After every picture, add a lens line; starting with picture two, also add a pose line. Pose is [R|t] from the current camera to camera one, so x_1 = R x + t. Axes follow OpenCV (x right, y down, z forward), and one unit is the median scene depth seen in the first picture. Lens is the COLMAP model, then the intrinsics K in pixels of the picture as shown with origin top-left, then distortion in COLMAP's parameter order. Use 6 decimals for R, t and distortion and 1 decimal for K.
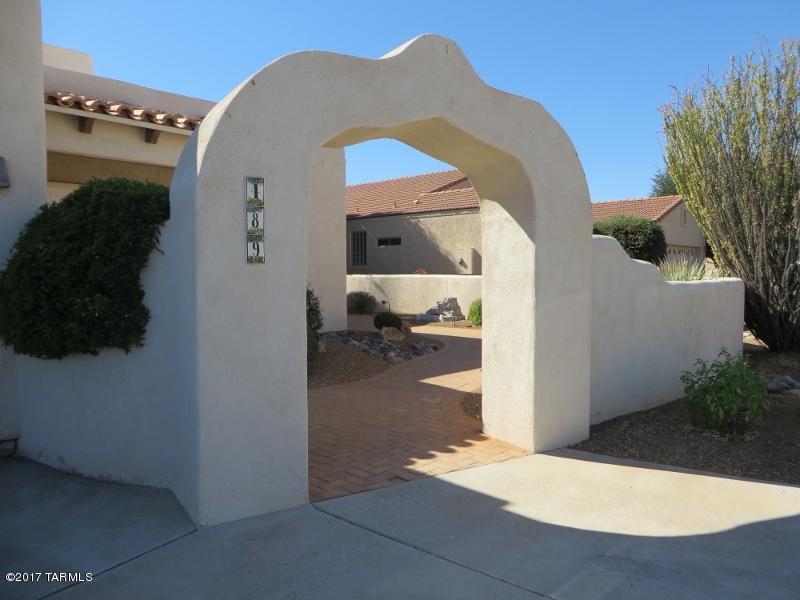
lens RADIAL K [[599.2, 0, 400.0], [0, 599.2, 300.0], [0, 0, 1]] dist [-0.005798, 0.001693]
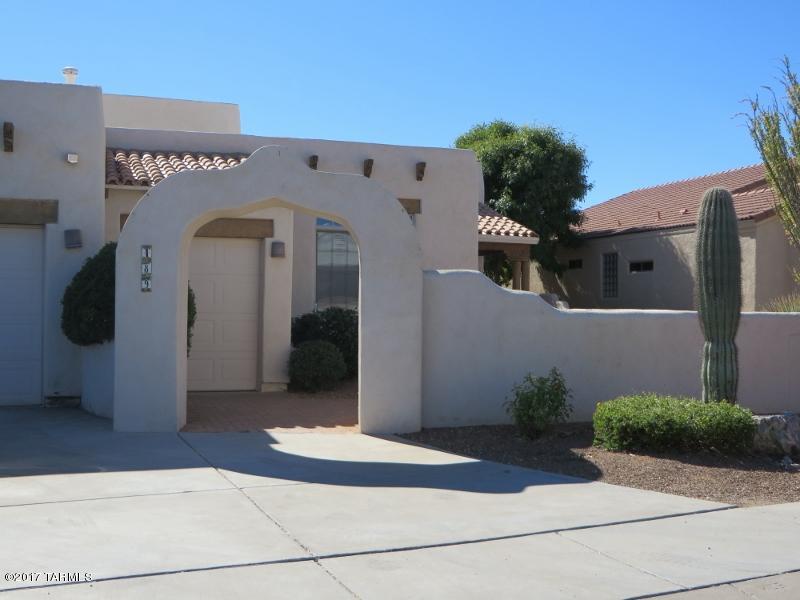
lens RADIAL K [[950.9, 0, 400.0], [0, 950.9, 300.0], [0, 0, 1]] dist [-0.001819, 0.002132]
pose [[0.873307, 0.008524, -0.487096, 1.441399], [-0.035491, 0.998303, -0.046161, 0.054798], [0.485876, 0.057600, 0.872128, -0.901516]]
